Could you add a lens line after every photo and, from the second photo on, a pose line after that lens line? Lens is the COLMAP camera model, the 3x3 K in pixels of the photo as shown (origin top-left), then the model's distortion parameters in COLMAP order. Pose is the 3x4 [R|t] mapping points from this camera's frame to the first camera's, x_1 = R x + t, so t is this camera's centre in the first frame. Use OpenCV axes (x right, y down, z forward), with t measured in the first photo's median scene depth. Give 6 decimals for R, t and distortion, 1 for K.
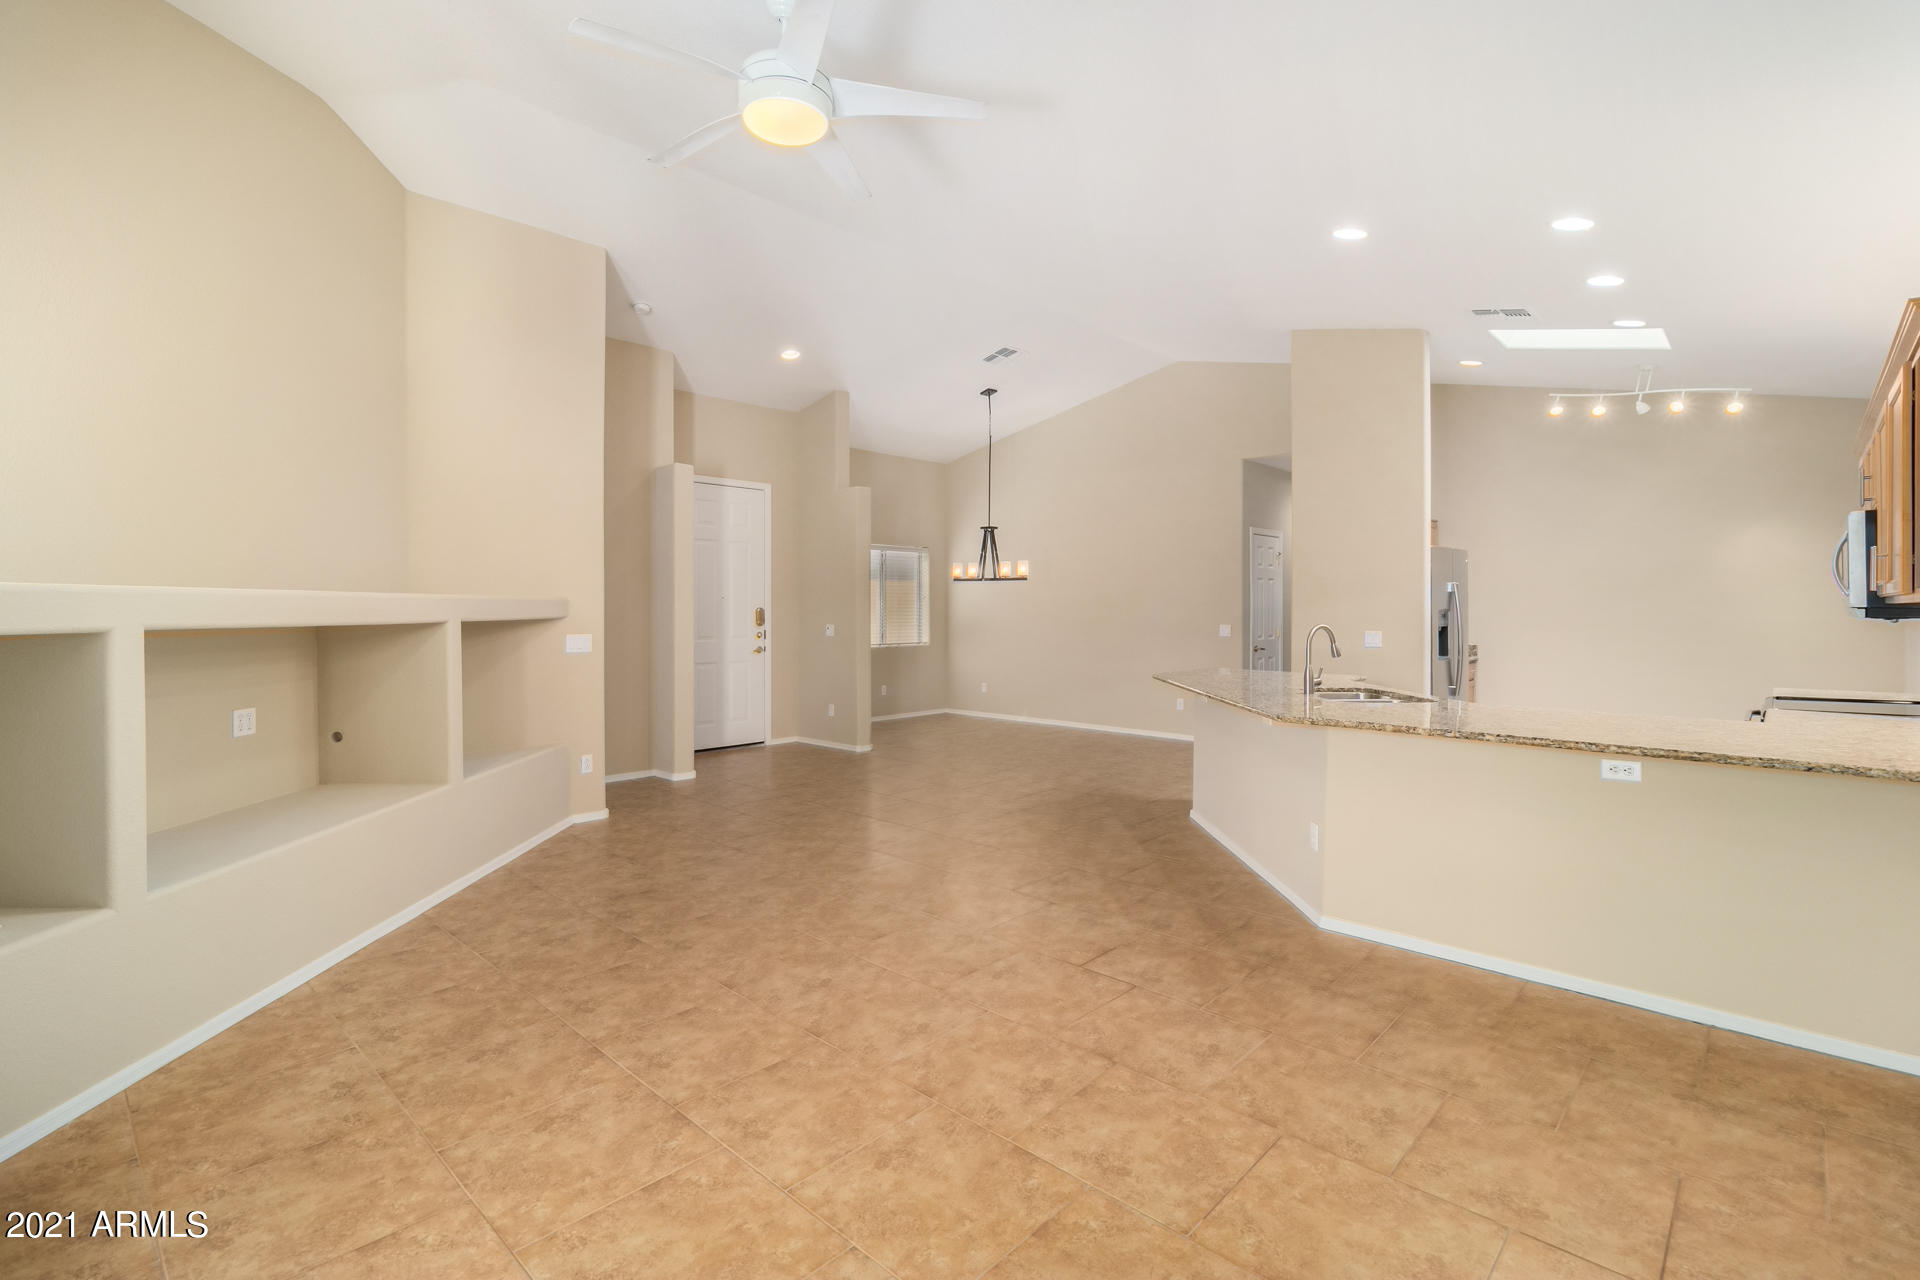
lens RADIAL K [[882.4, 0, 962.6], [0, 882.4, 621.3], [0, 0, 1]] dist [0.000603, 0.000329]
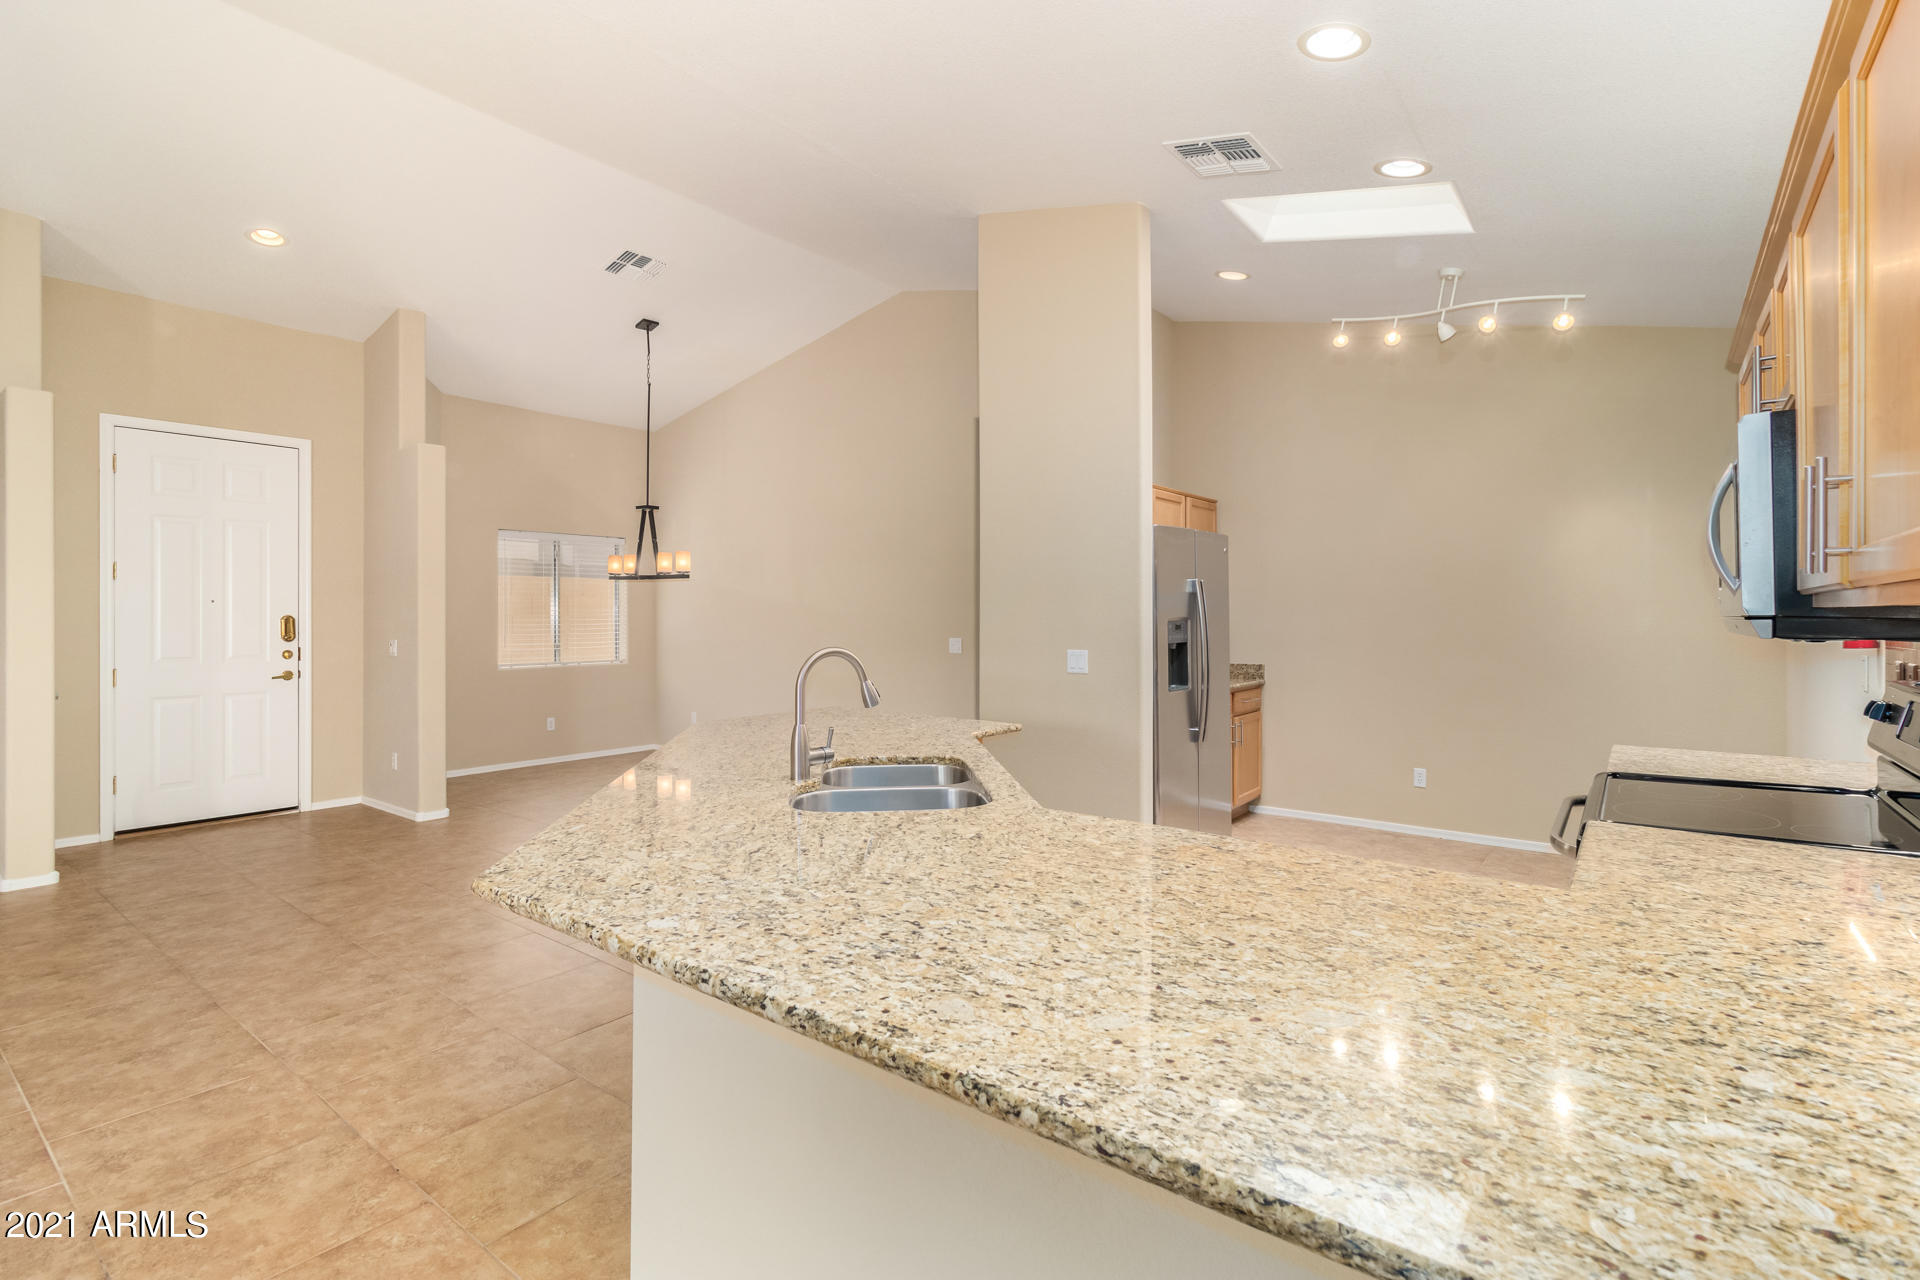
lens RADIAL K [[889.1, 0, 963.7], [0, 889.1, 621.3], [0, 0, 1]] dist [-0.000566, -0.000054]
pose [[0.995511, -0.000950, 0.094640, 0.297918], [0.001652, 0.999972, -0.007340, -0.005628], [-0.094630, 0.007463, 0.995485, 0.309722]]
